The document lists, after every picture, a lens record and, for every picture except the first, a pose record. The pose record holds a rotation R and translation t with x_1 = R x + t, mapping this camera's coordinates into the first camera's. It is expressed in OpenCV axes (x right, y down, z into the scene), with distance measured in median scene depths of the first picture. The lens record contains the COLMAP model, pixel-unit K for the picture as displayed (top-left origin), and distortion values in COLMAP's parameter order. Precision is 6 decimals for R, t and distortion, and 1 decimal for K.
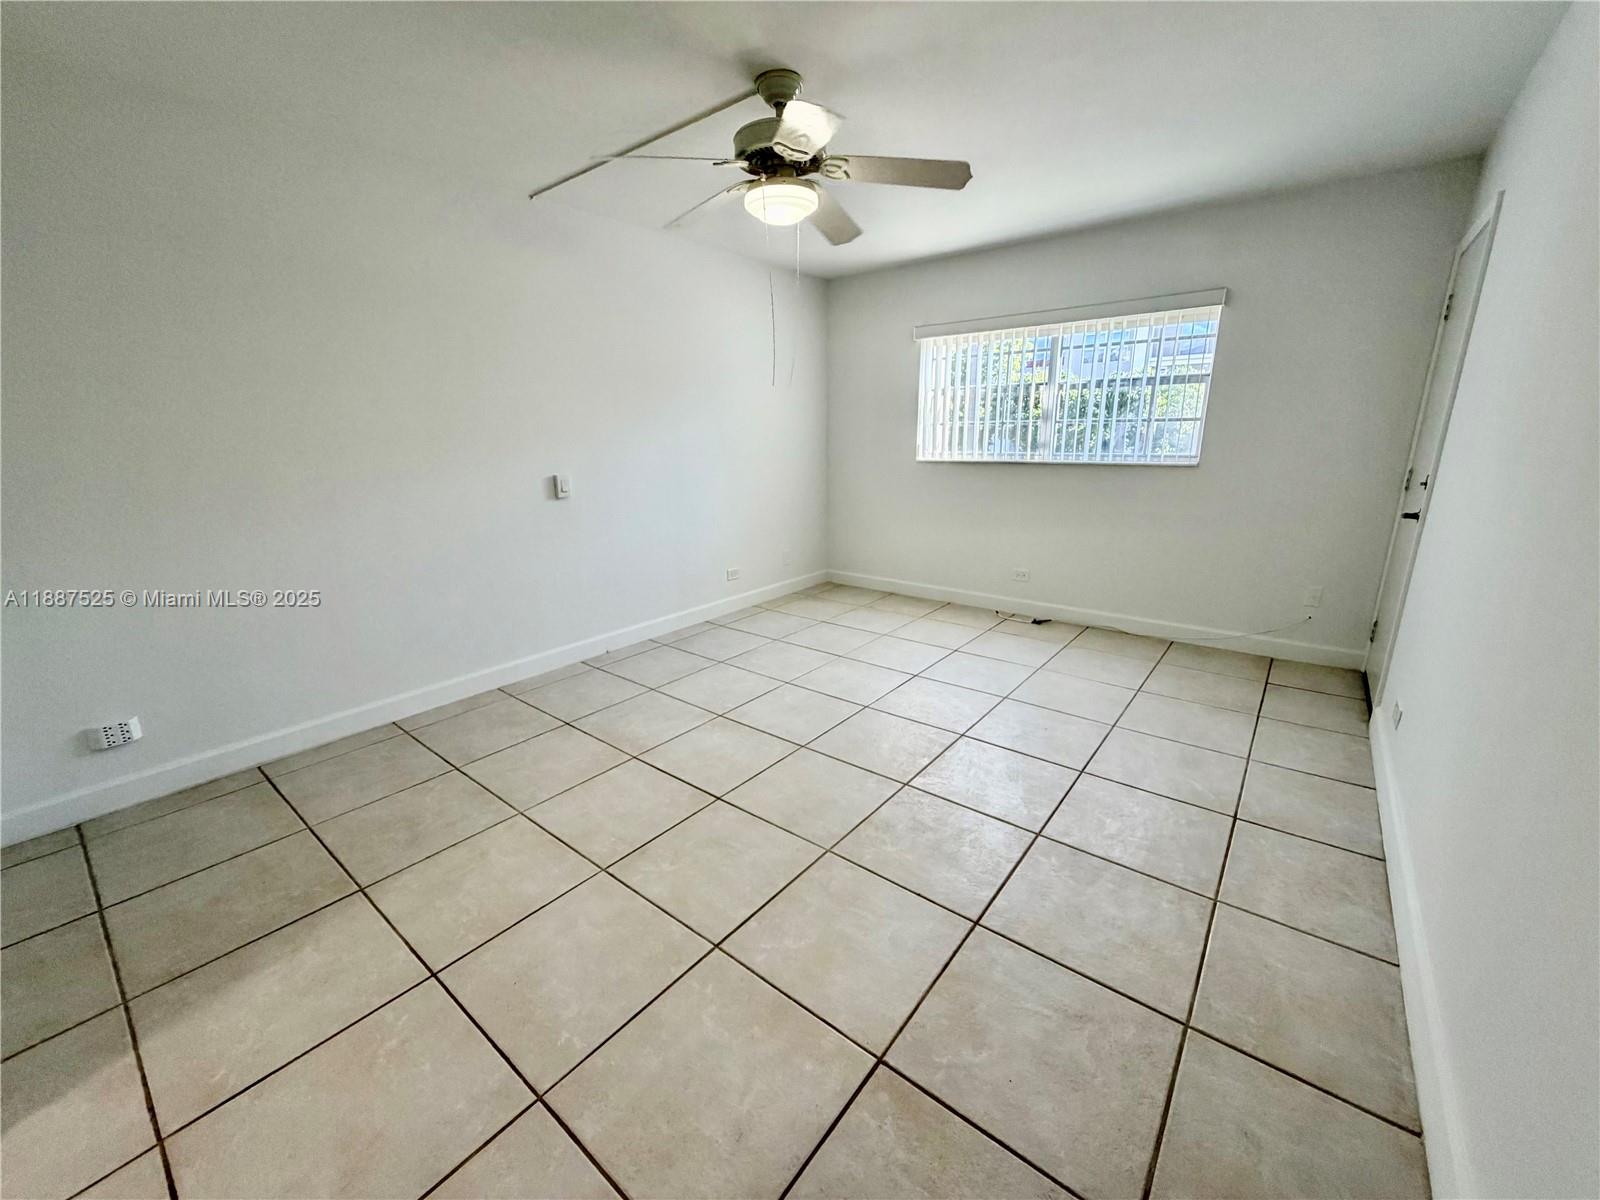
lens RADIAL K [[639.9, 0, 797.7], [0, 639.9, 599.2], [0, 0, 1]] dist [0.000278, -0.000046]
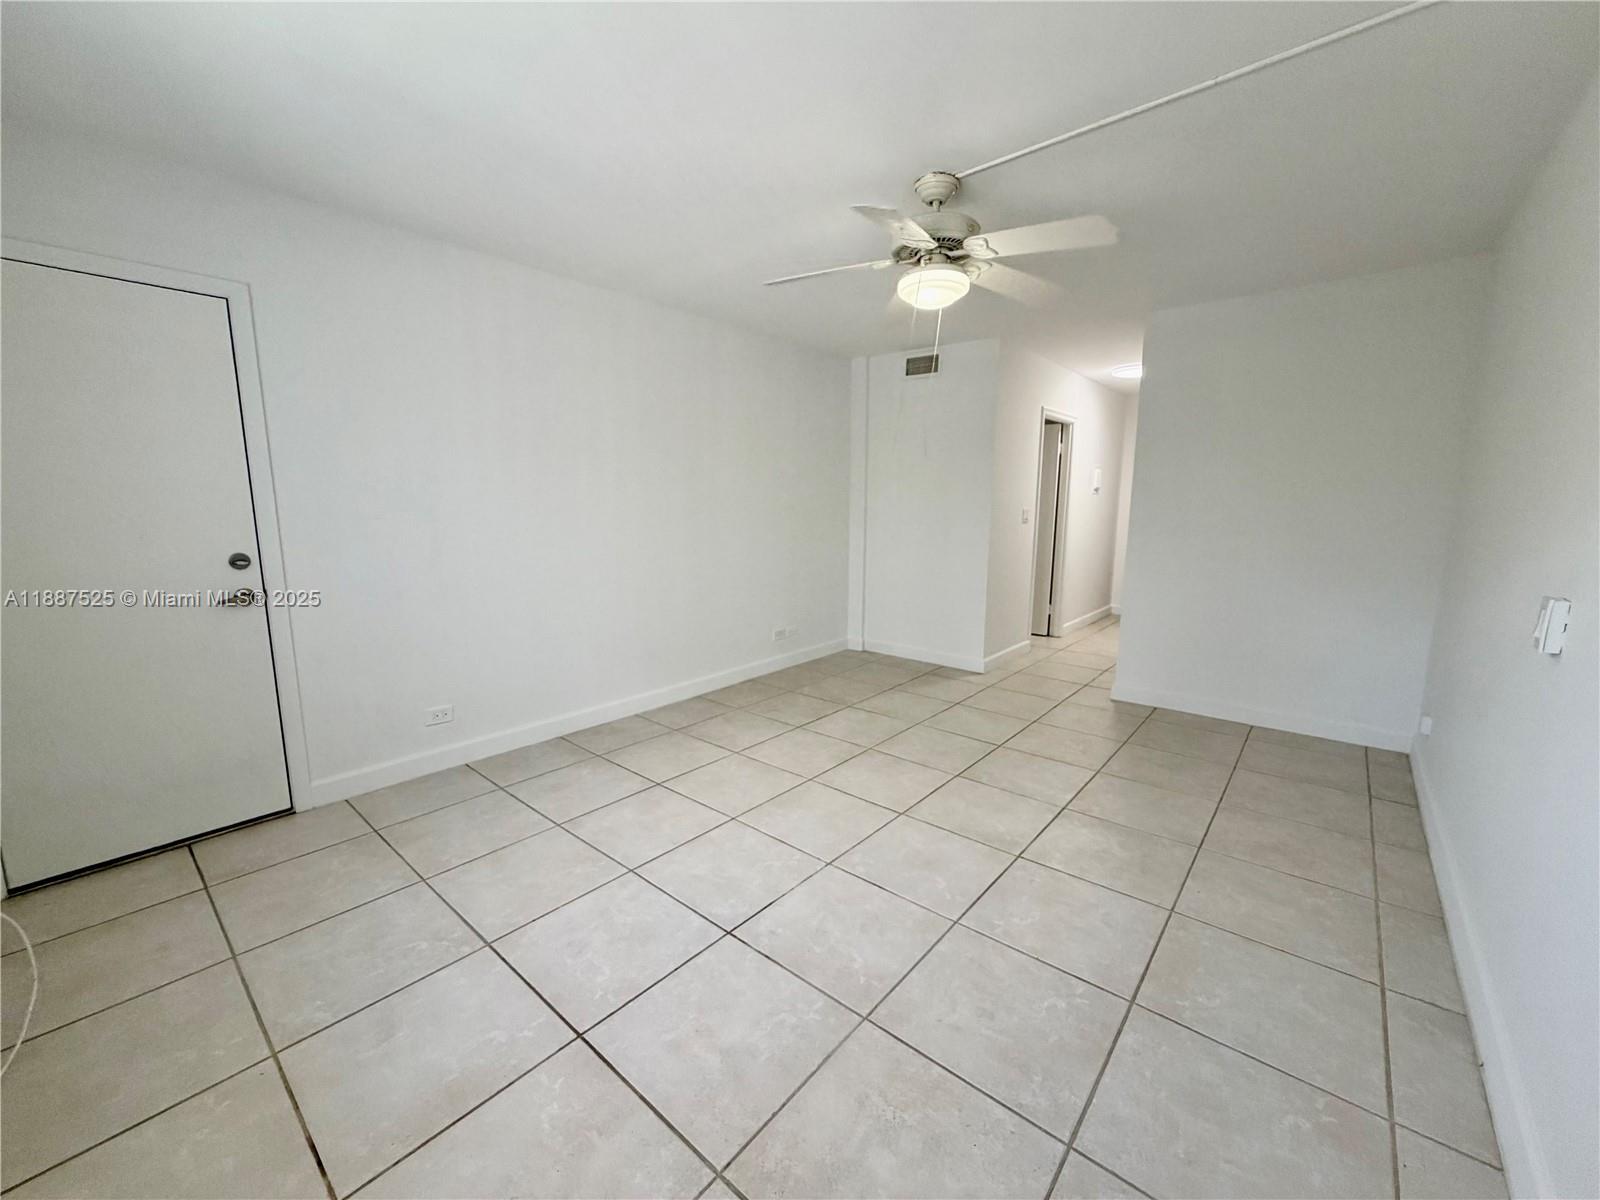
lens RADIAL K [[639.9, 0, 797.7], [0, 639.9, 599.2], [0, 0, 1]] dist [0.000278, -0.000046]
pose [[-0.999637, -0.000273, 0.026929, 0.116059], [0.010626, 0.914809, 0.403746, -0.369321], [-0.024745, 0.403886, -0.914475, 1.378237]]
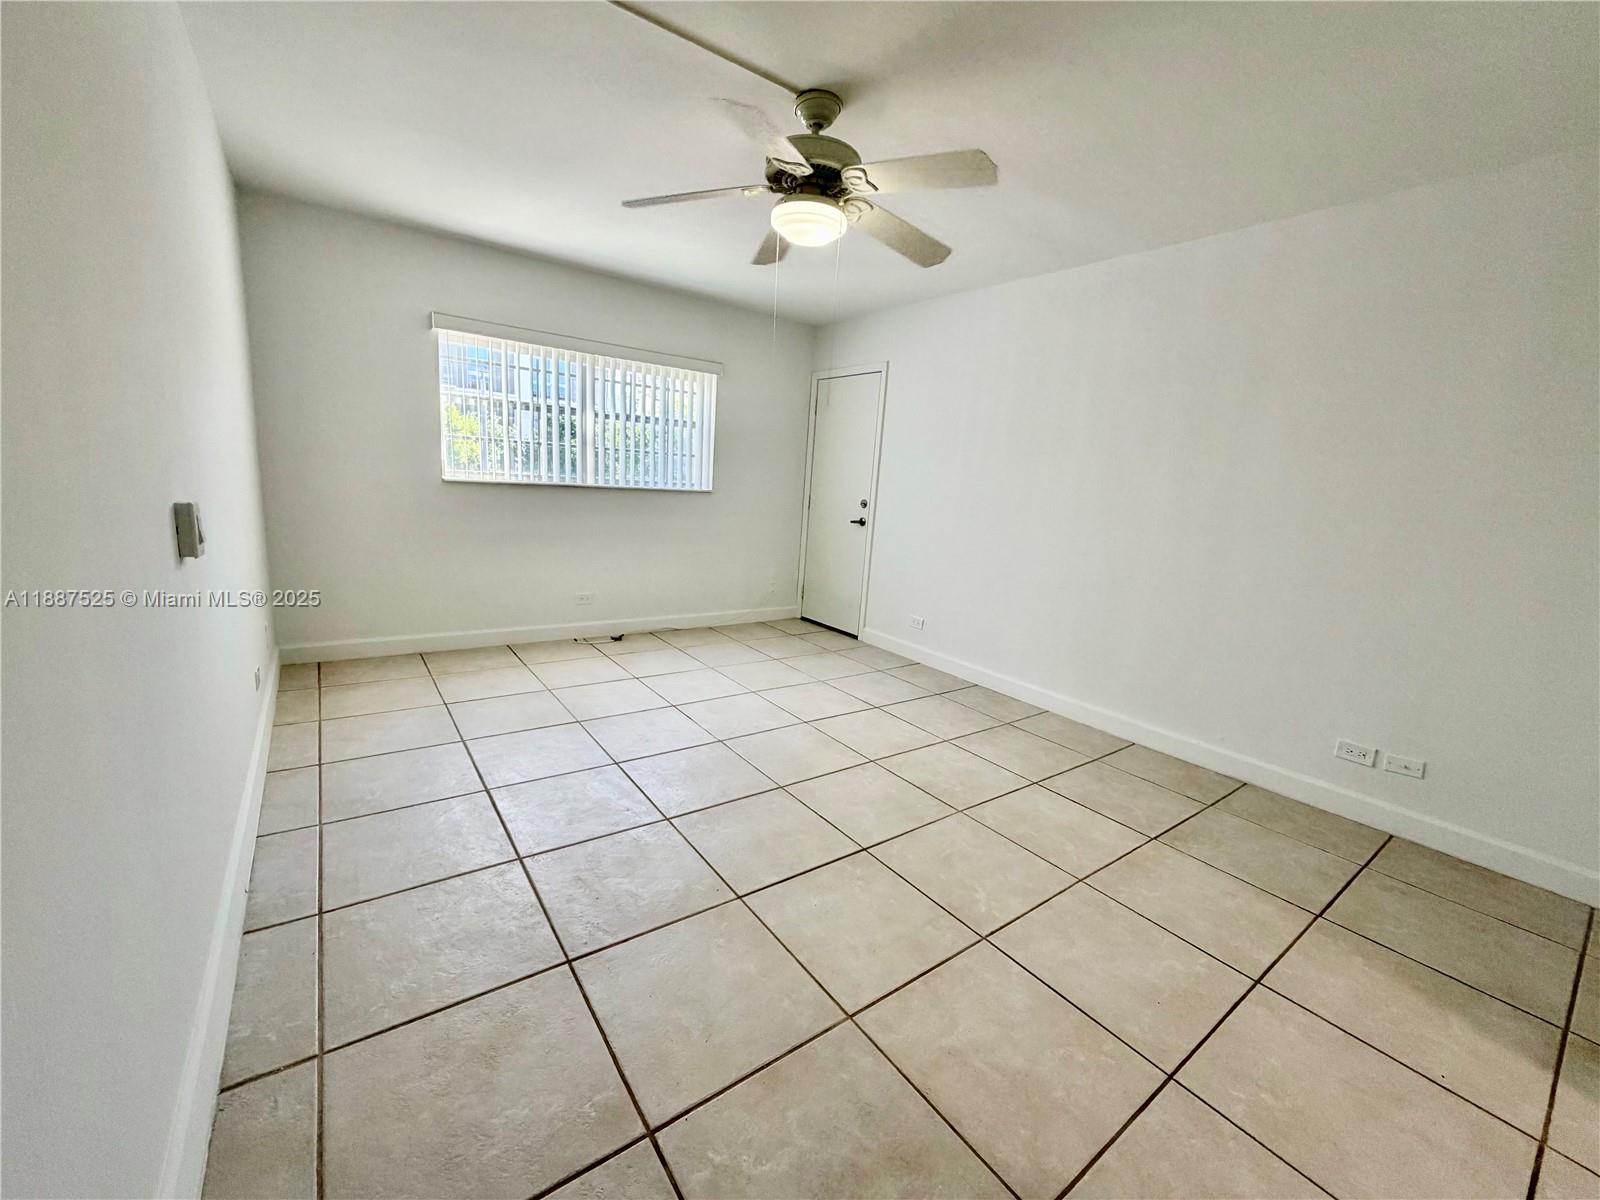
lens RADIAL K [[639.9, 0, 797.7], [0, 639.9, 599.2], [0, 0, 1]] dist [0.000278, -0.000046]
pose [[0.259922, -0.152761, 0.953470, -0.651599], [0.178531, 0.977987, 0.108021, -0.107260], [-0.948982, 0.142147, 0.281473, 0.520113]]
